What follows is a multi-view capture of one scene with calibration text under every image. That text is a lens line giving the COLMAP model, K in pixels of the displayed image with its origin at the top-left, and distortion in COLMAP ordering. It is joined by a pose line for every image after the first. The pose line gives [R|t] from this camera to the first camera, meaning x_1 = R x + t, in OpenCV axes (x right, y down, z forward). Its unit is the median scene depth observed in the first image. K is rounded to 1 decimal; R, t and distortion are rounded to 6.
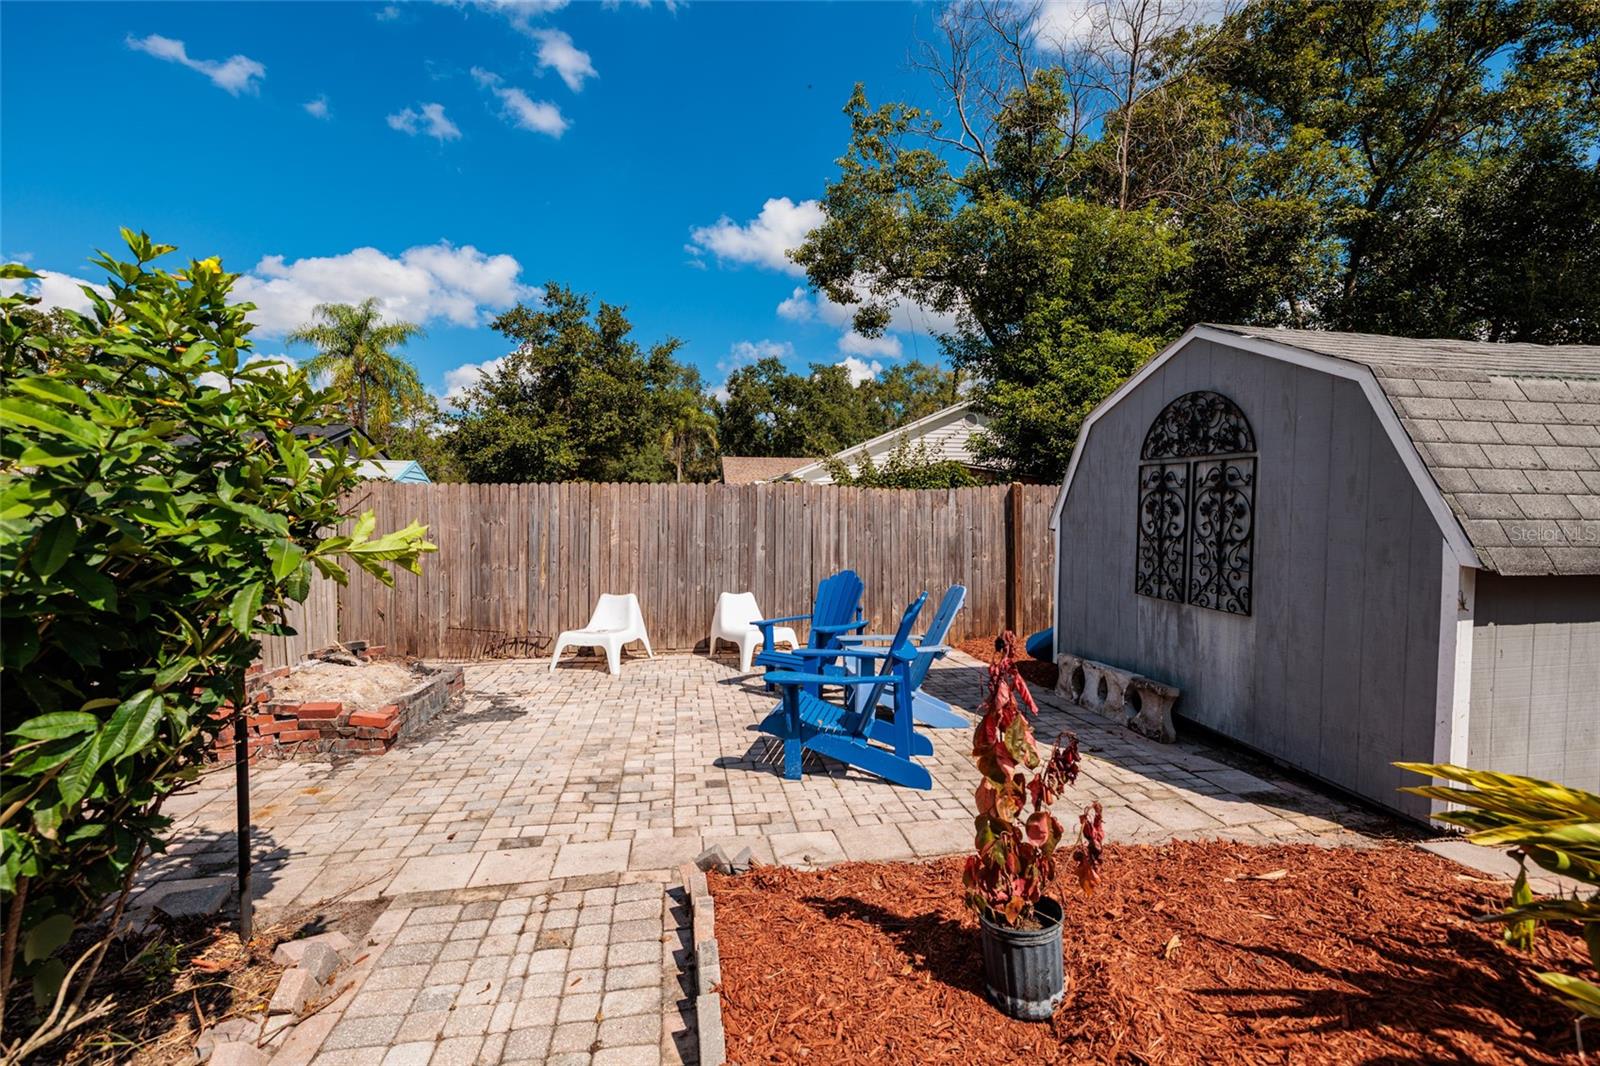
lens RADIAL K [[688.2, 0, 796.8], [0, 688.2, 523.1], [0, 0, 1]] dist [0.001108, -0.000301]
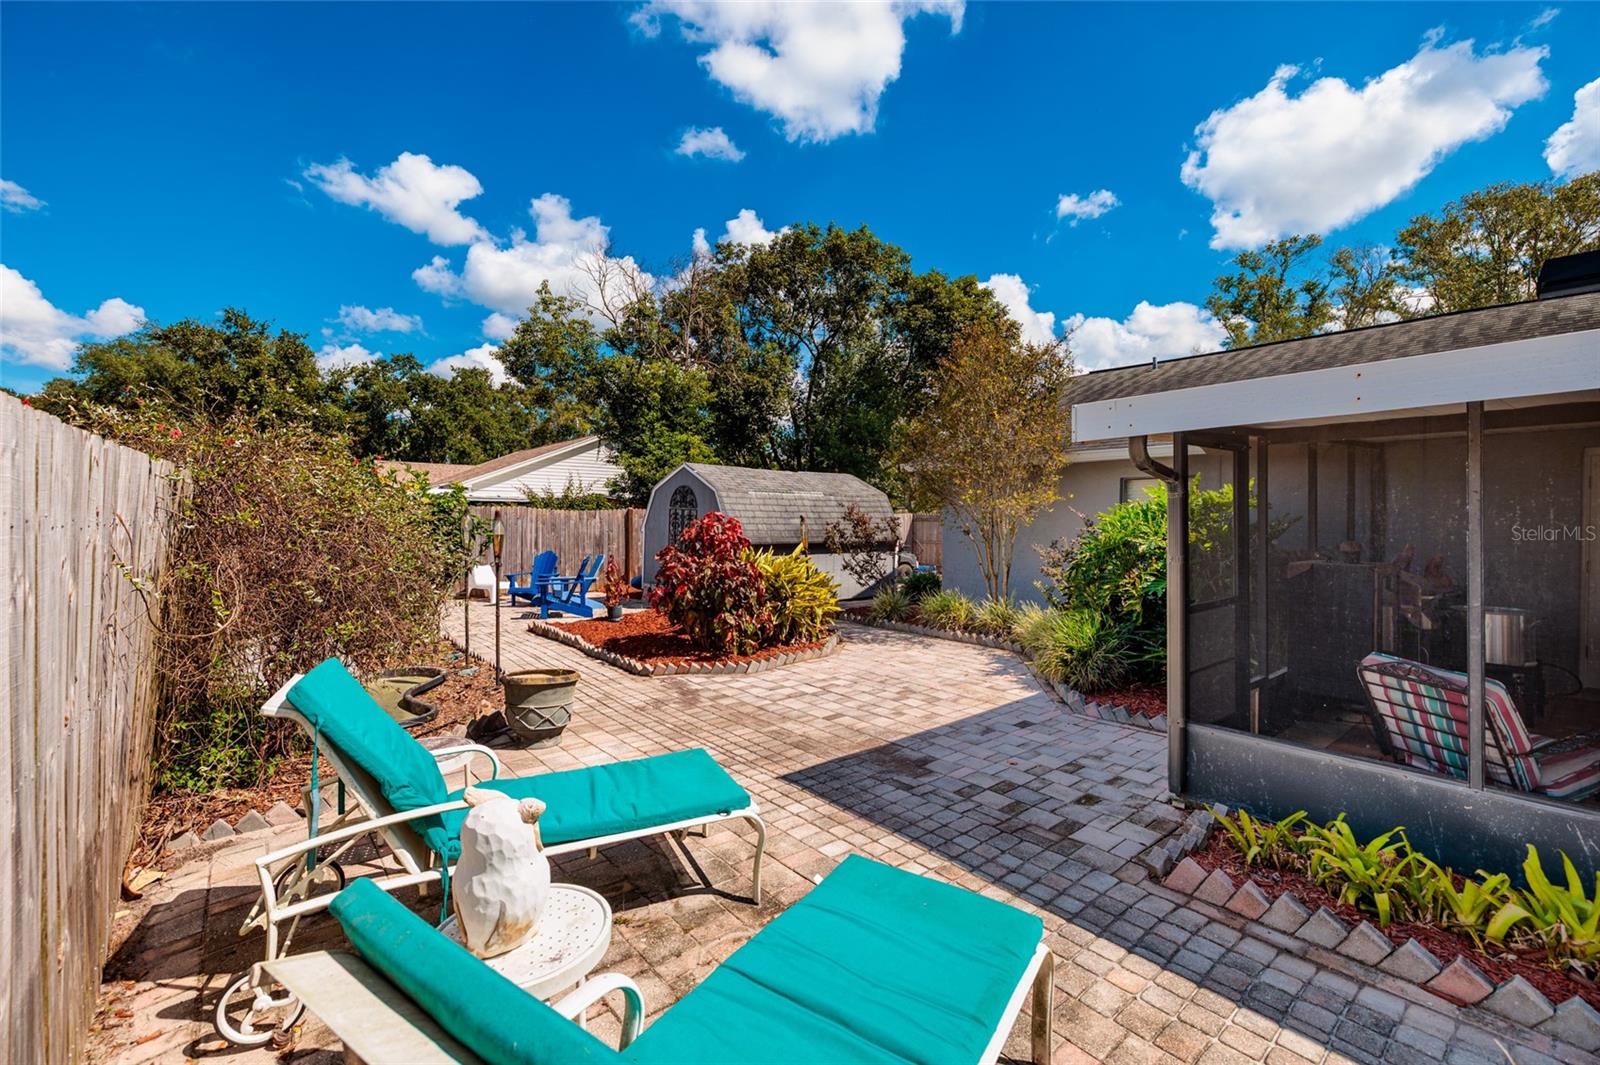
lens RADIAL K [[688.2, 0, 796.8], [0, 688.2, 522.6], [0, 0, 1]] dist [0.001108, -0.000301]
pose [[0.870773, 0.005450, 0.491656, -0.220550], [-0.006923, 0.999975, 0.001176, -0.019591], [-0.491637, -0.004427, 0.870789, -0.890625]]
